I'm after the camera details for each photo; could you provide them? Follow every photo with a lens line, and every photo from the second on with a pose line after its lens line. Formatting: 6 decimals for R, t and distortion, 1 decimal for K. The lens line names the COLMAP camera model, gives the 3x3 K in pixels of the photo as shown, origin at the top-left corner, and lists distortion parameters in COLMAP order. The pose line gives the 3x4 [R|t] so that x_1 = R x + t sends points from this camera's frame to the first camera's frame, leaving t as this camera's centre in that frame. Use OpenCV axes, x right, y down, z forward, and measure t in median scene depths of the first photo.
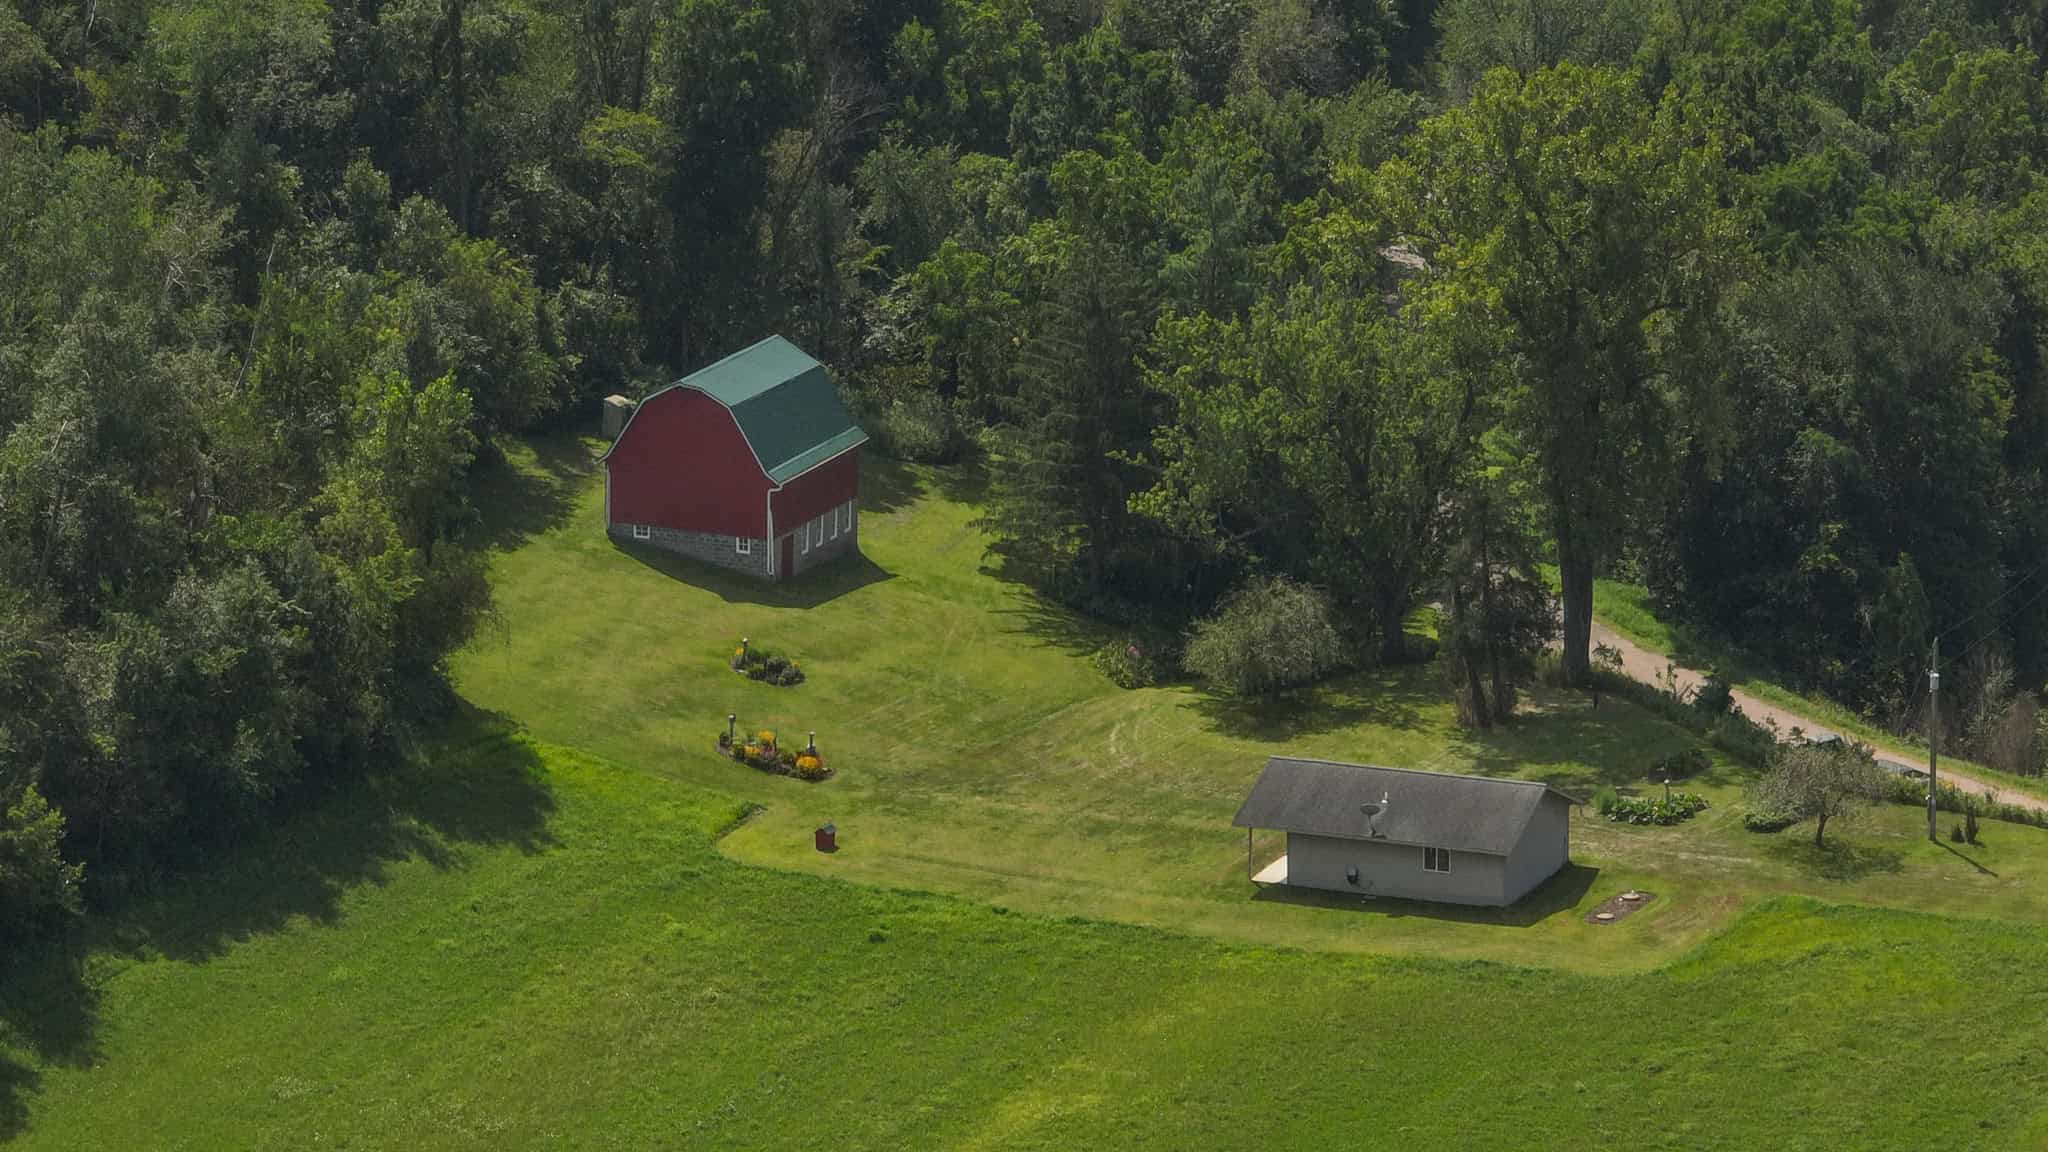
lens RADIAL K [[10608.3, 0, 1025.0], [0, 10608.3, 575.9], [0, 0, 1]] dist [-0.212924, 0.000000]
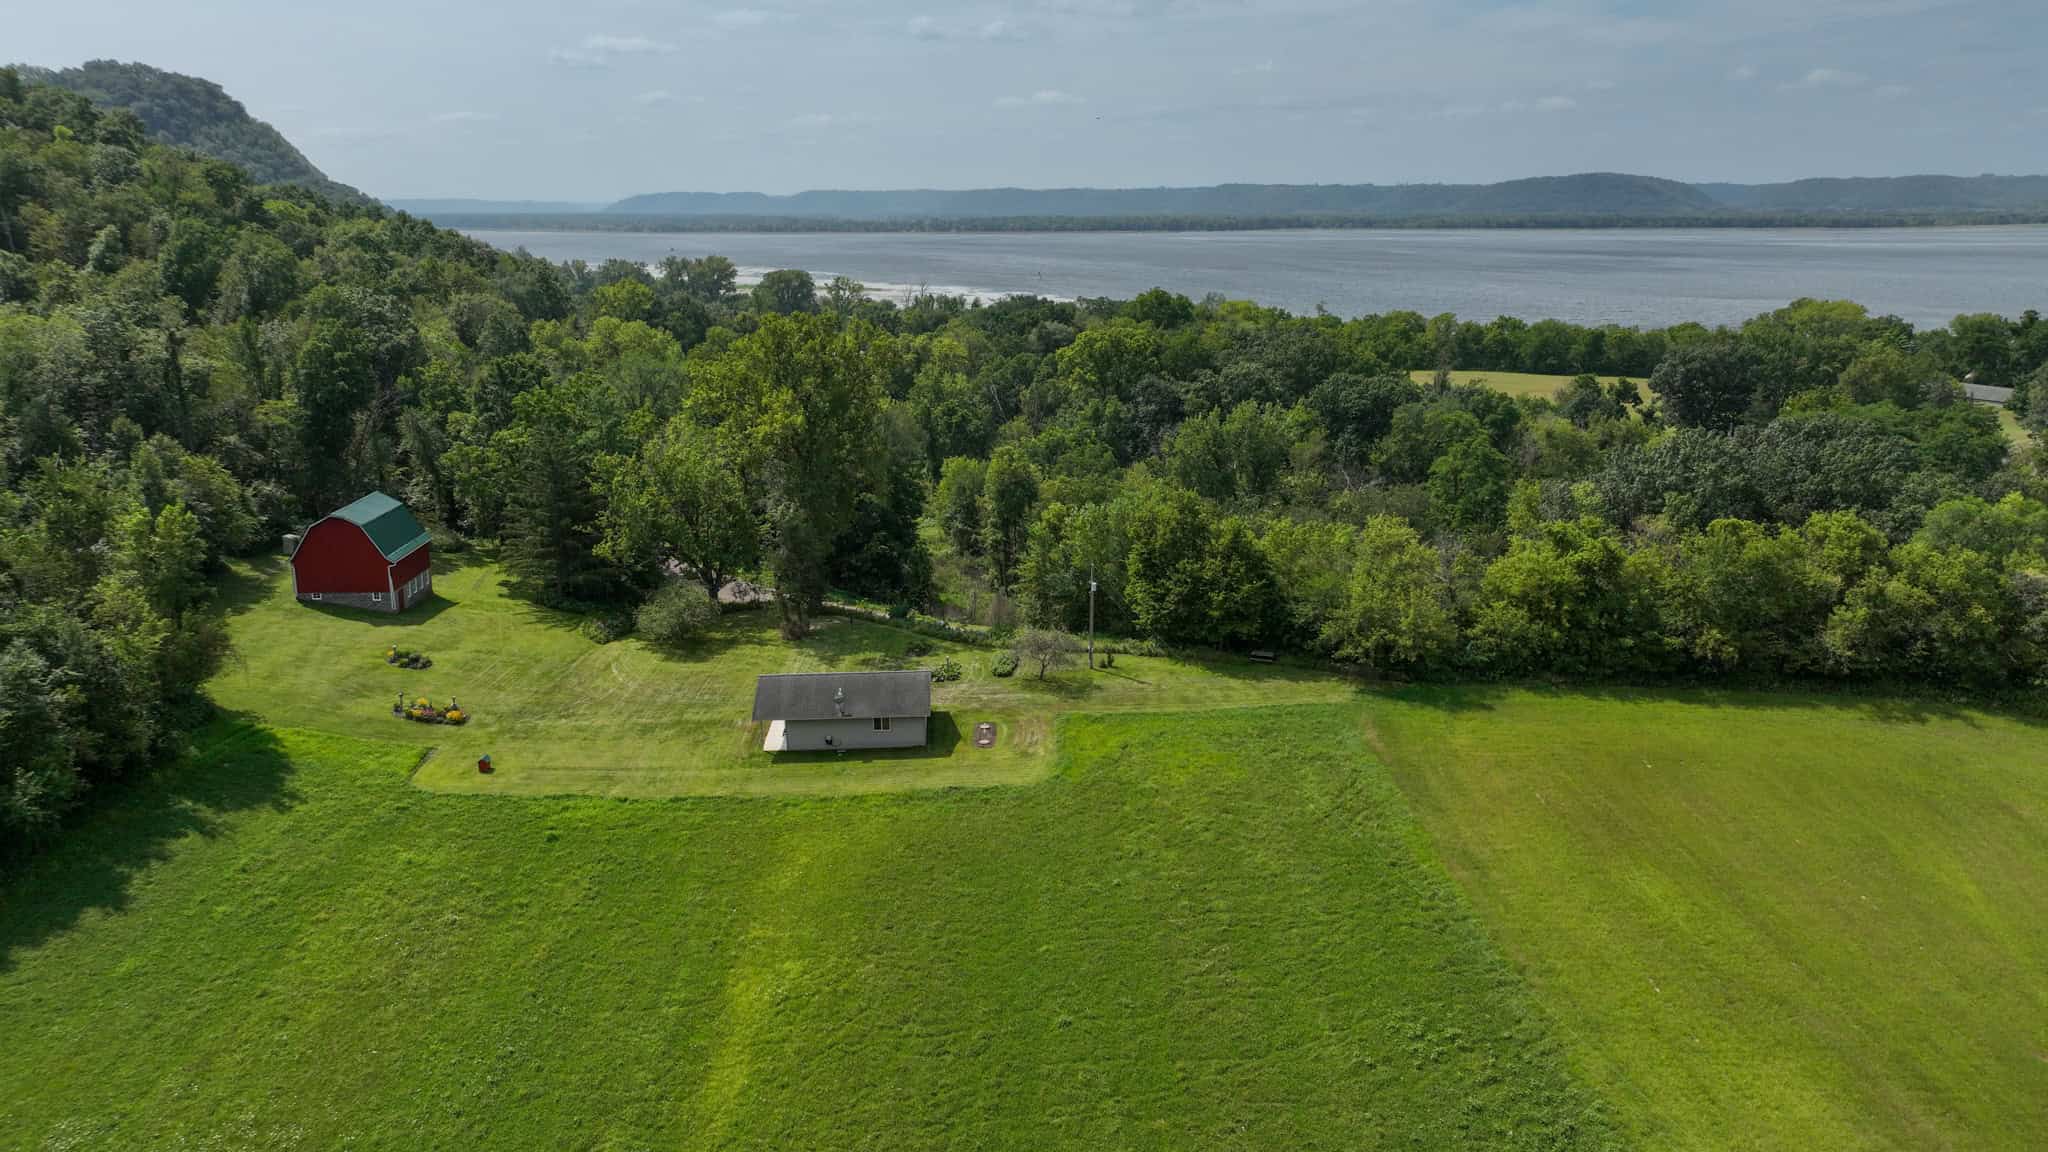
lens RADIAL K [[1441.0, 0, 1025.4], [0, 1441.0, 577.1], [0, 0, 1]] dist [0.000396, 0.018503]
pose [[0.893398, -0.114651, 0.434390, -0.036345], [0.113724, 0.993111, 0.028224, -0.000418], [-0.434634, 0.024185, 0.900283, 0.745775]]
